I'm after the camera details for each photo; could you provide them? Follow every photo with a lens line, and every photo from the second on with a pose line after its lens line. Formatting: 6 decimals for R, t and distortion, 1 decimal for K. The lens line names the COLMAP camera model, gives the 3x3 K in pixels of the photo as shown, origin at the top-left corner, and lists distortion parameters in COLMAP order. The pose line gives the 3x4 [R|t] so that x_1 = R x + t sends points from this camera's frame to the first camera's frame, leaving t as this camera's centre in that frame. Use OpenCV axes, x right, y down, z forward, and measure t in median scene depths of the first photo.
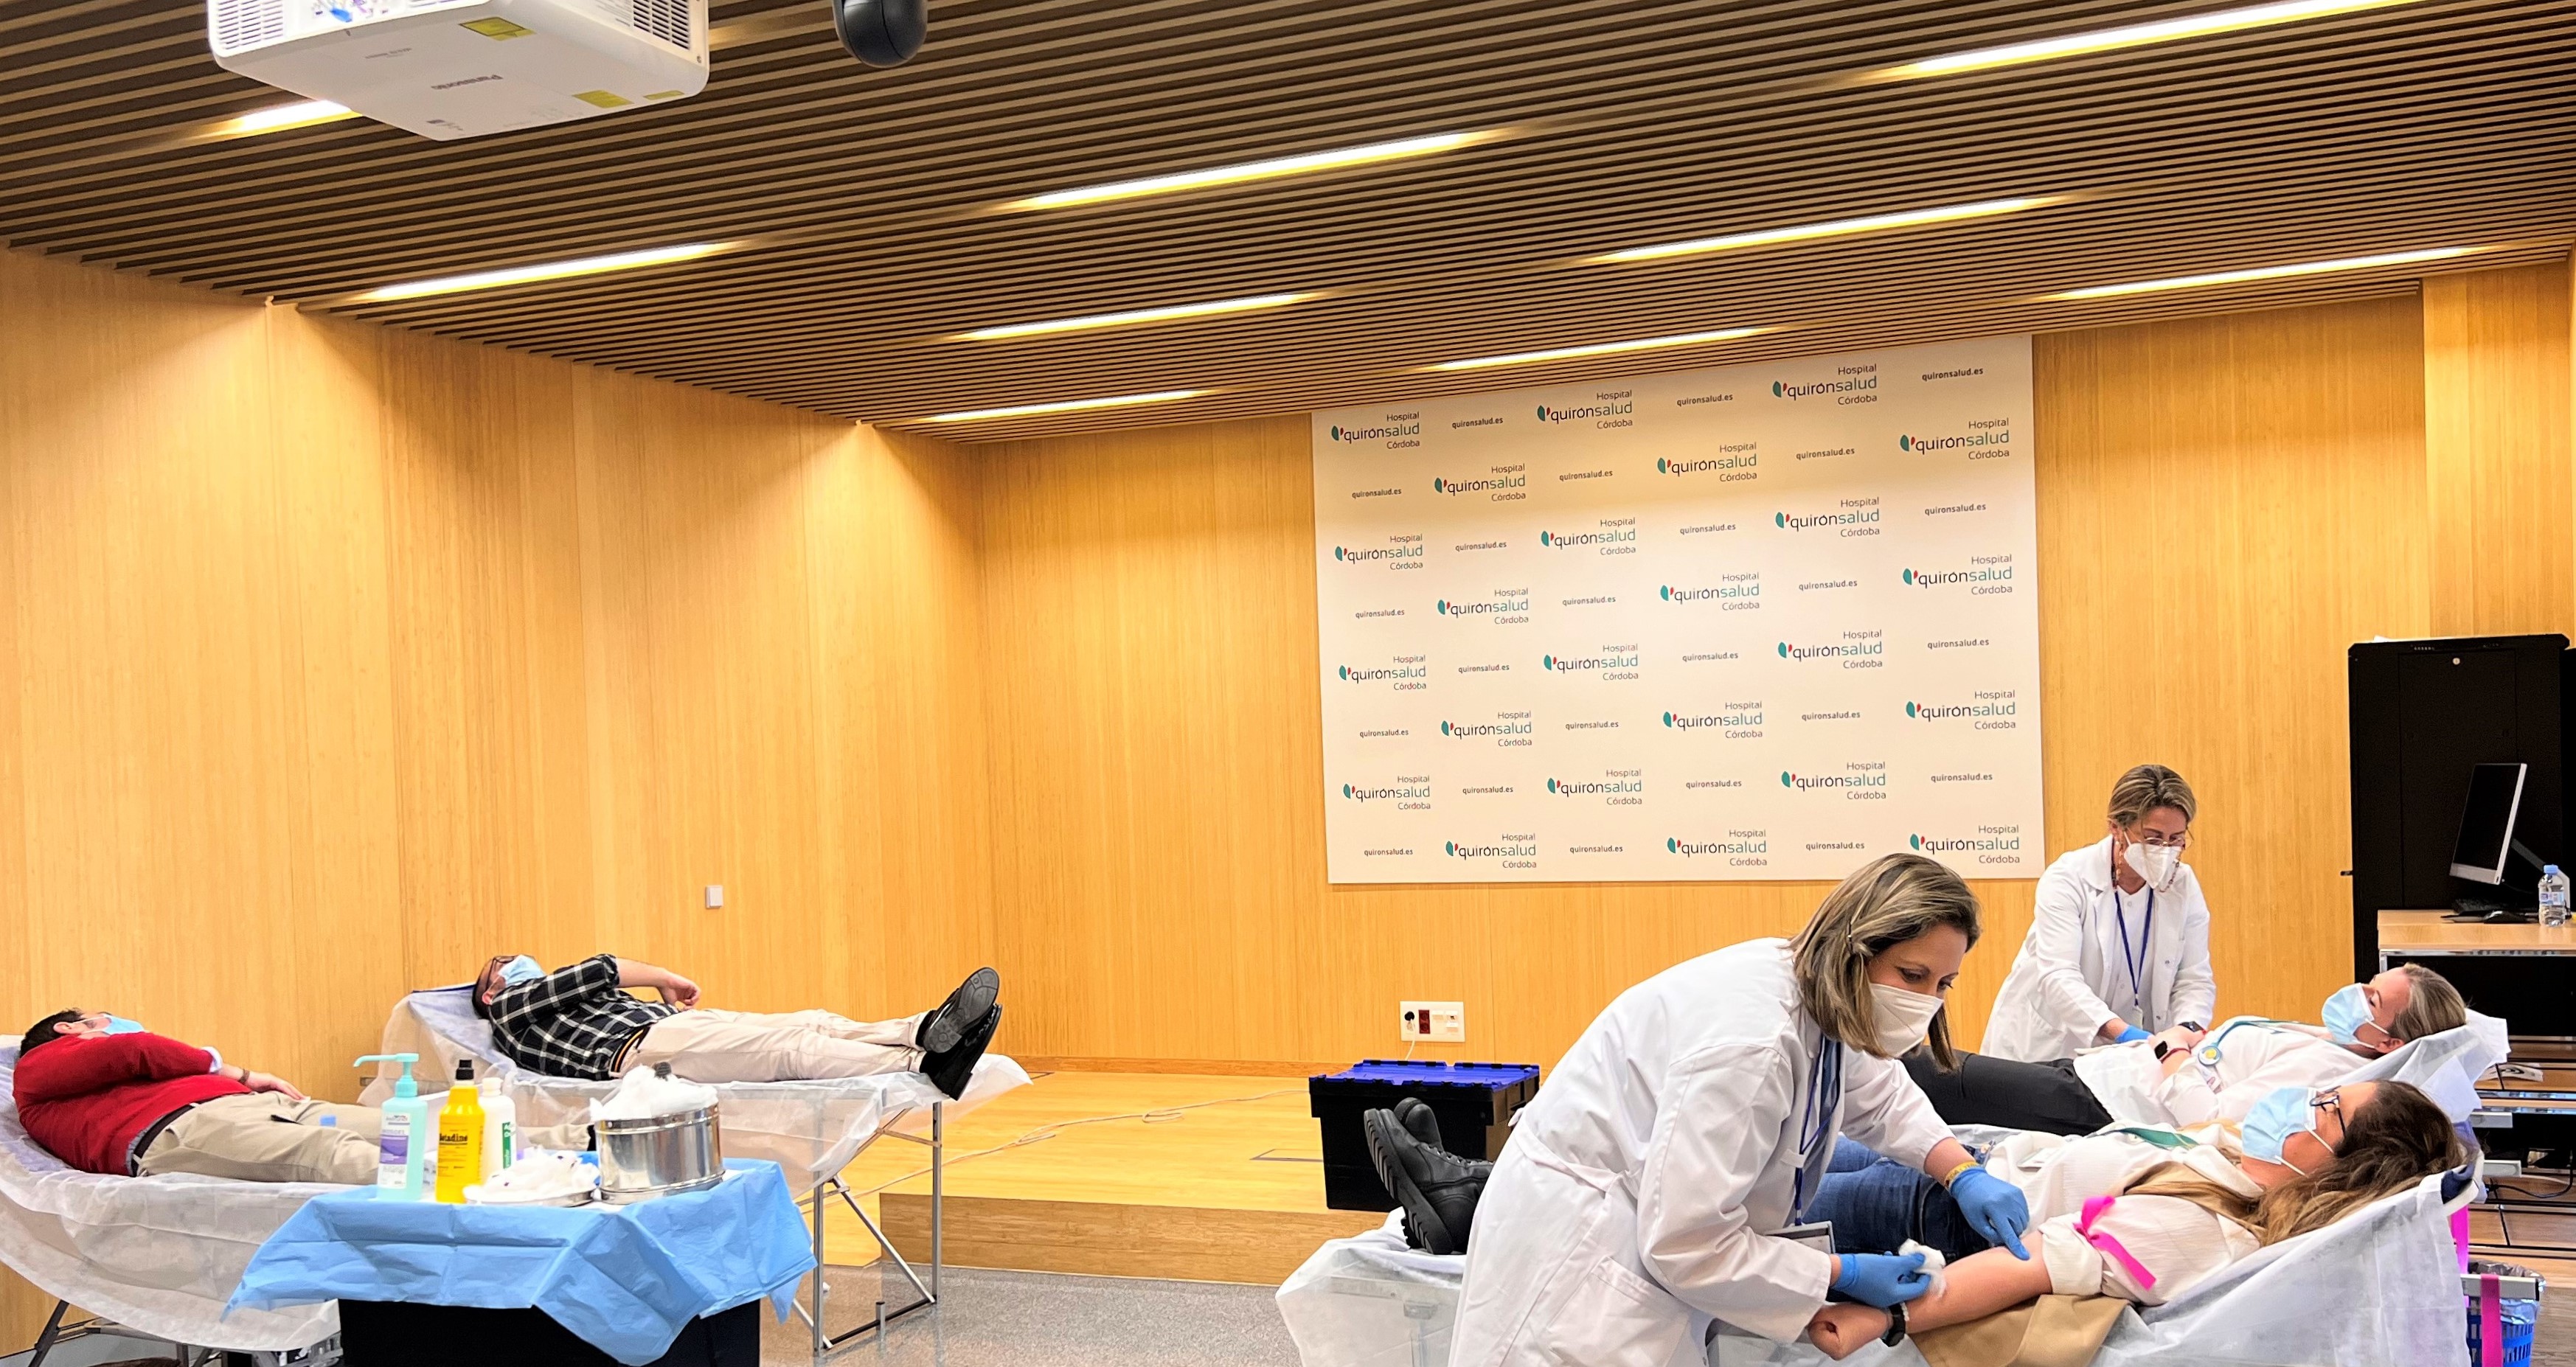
lens RADIAL K [[2219.0, 0, 1394.9], [0, 2219.0, 815.6], [0, 0, 1]] dist [0.076894, -0.106902]
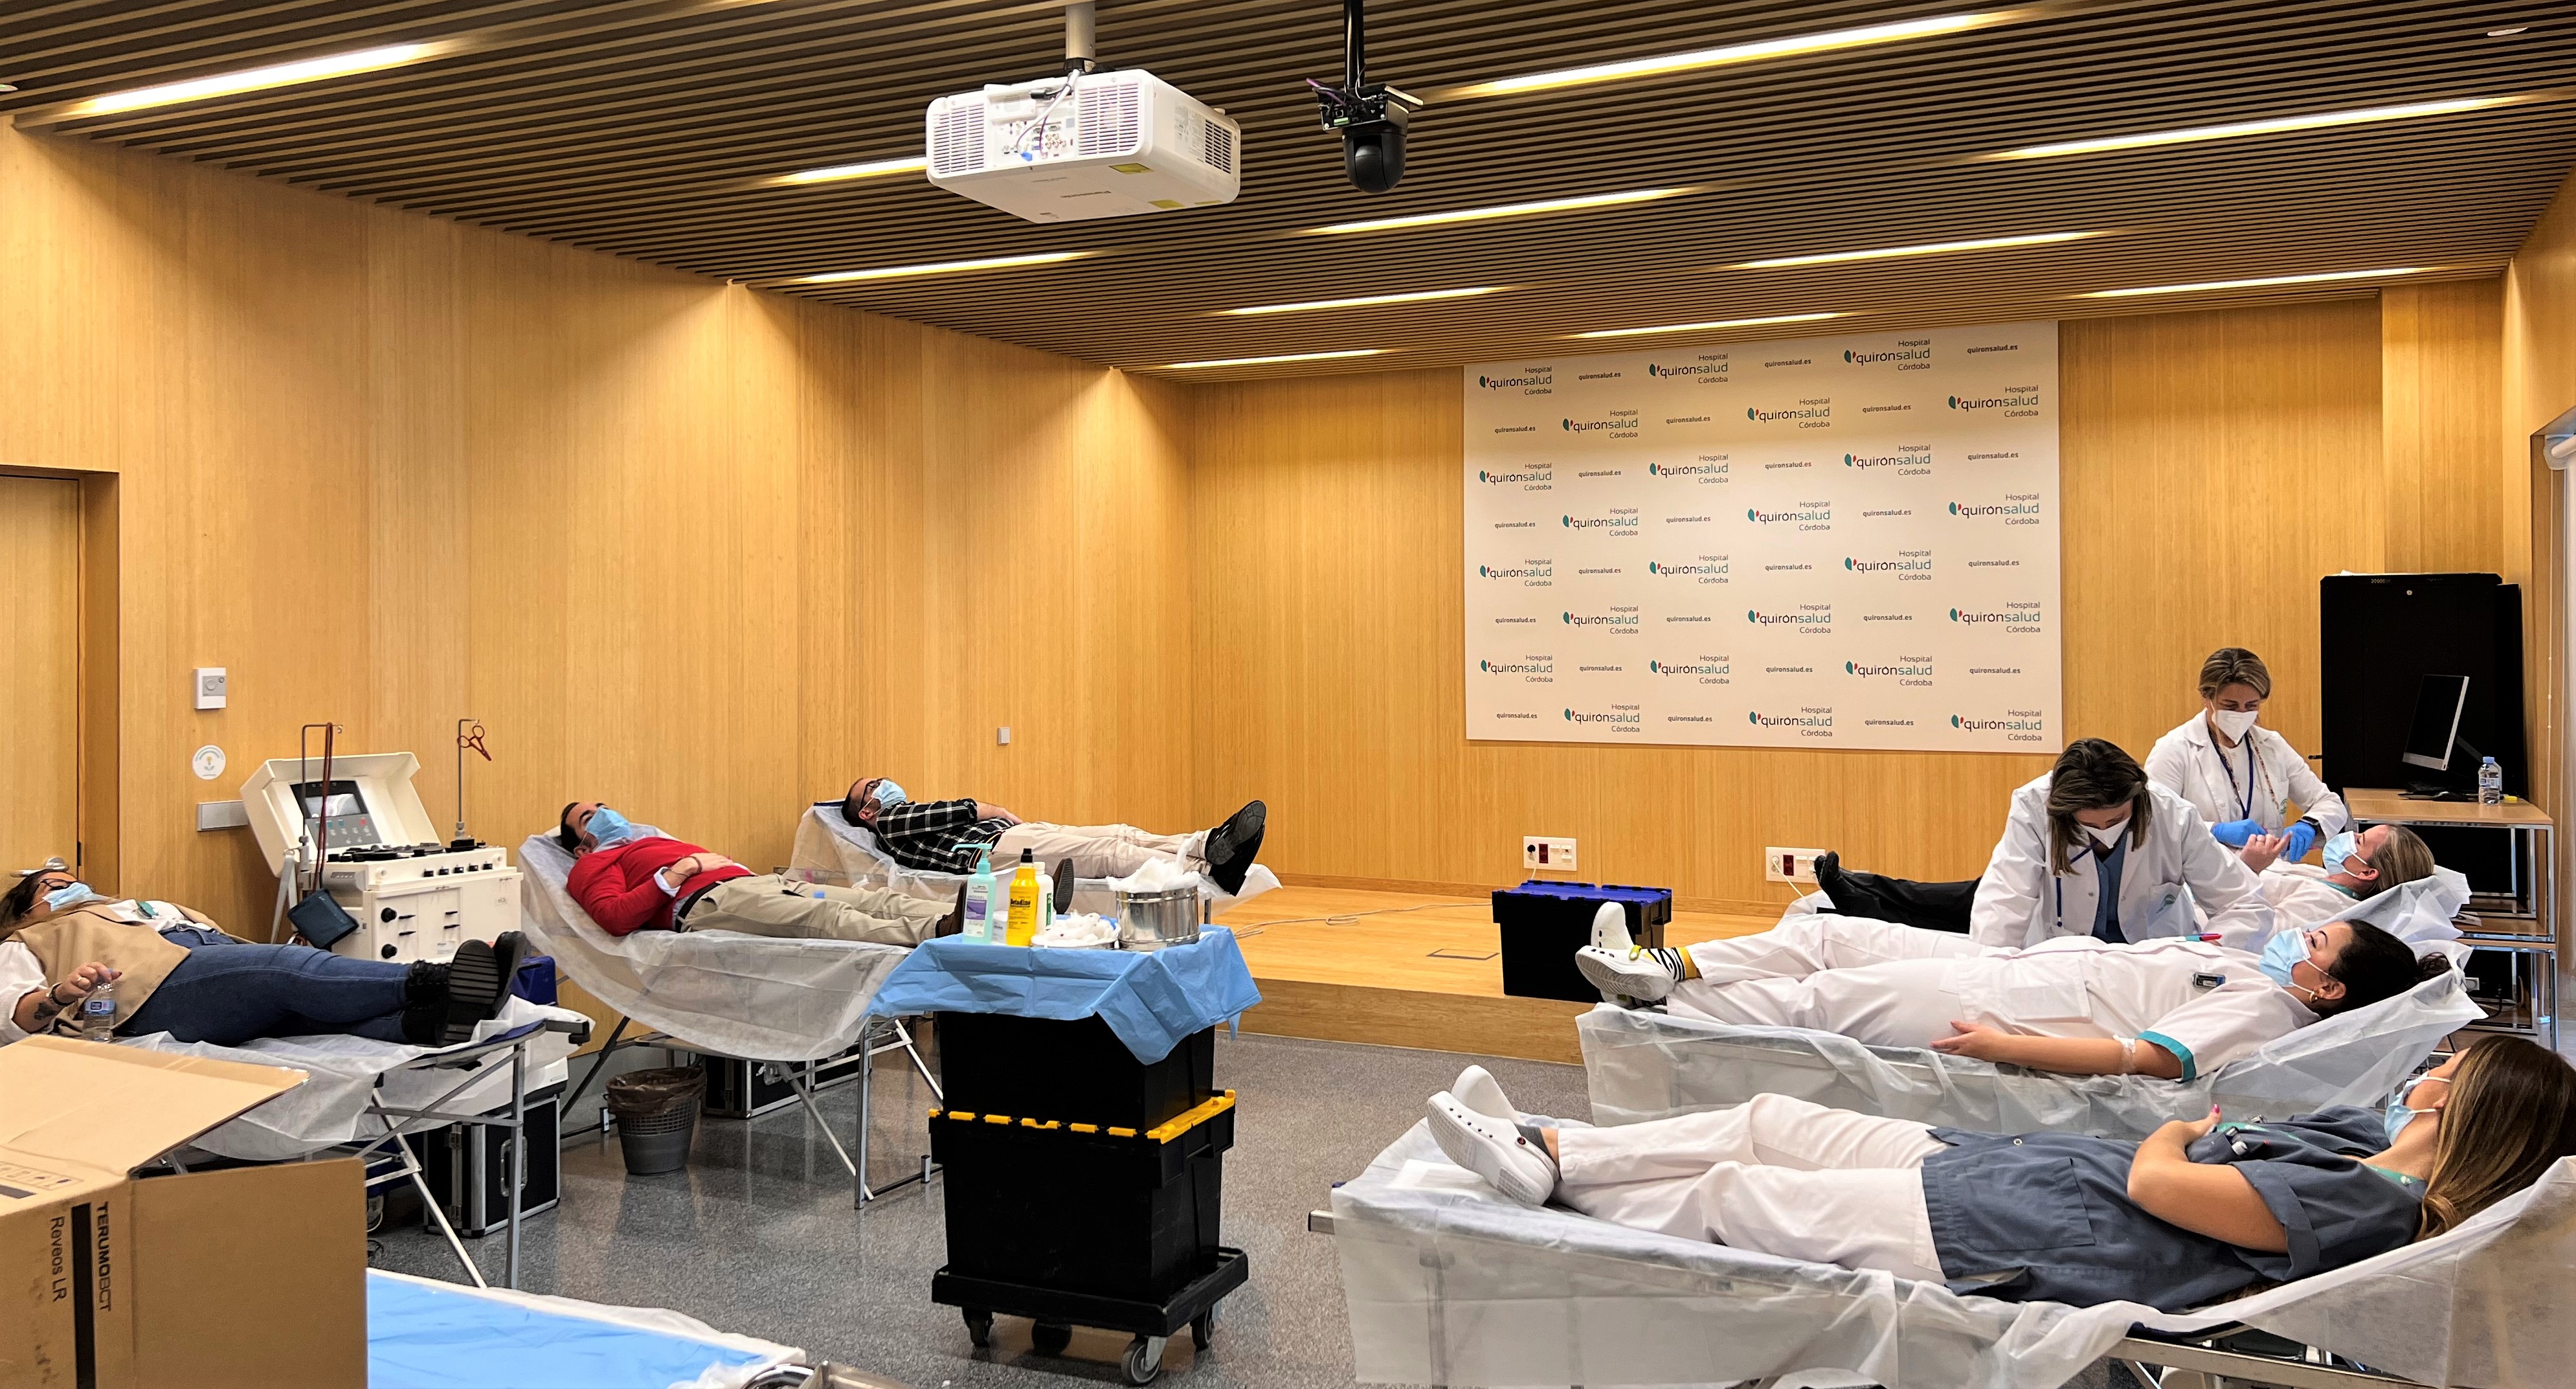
lens RADIAL K [[1954.2, 0, 1314.2], [0, 1954.2, 613.2], [0, 0, 1]] dist [0.072286, -0.085468]
pose [[0.998681, 0.026435, -0.044007, -0.081583], [-0.027814, 0.999132, -0.031011, -0.004517], [0.043149, 0.032194, 0.998550, -0.122540]]
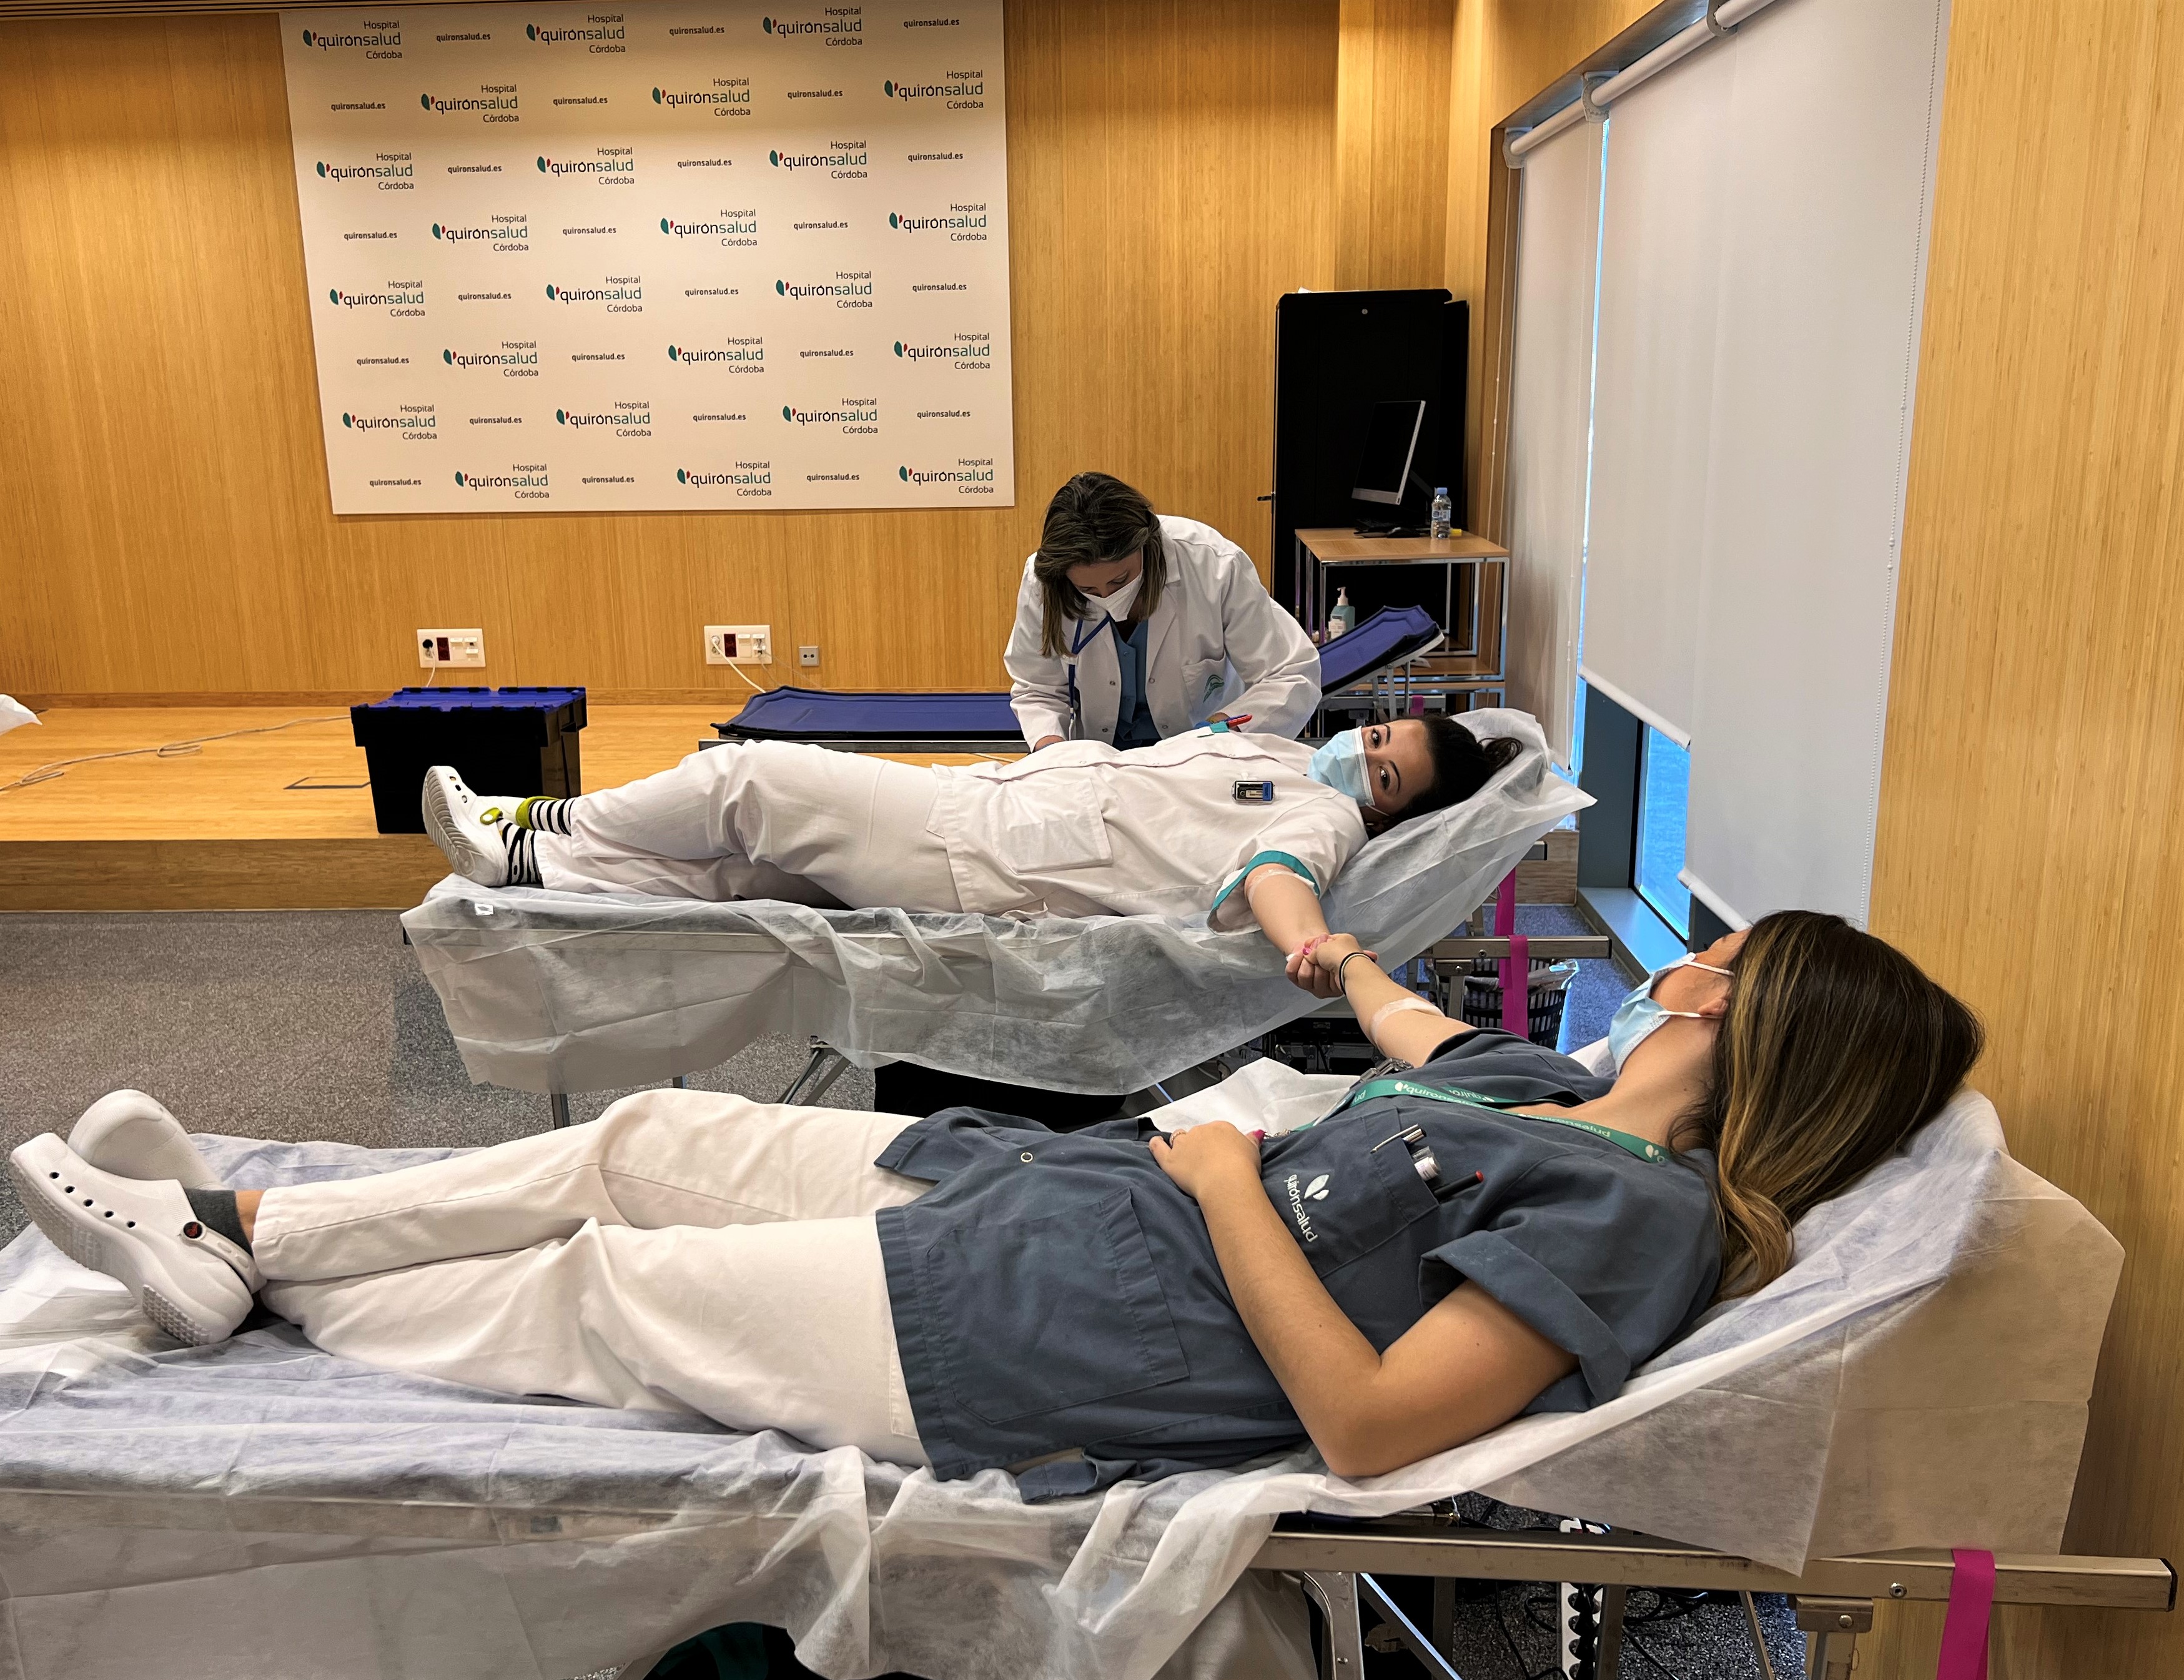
lens RADIAL K [[1892.8, 0, 1028.8], [0, 1892.8, 835.8], [0, 0, 1]] dist [0.062889, -0.075617]
pose [[0.942363, -0.062732, 0.328659, -0.031241], [-0.002314, 0.981021, 0.193886, 0.006181], [-0.334584, -0.183471, 0.924333, 0.076371]]
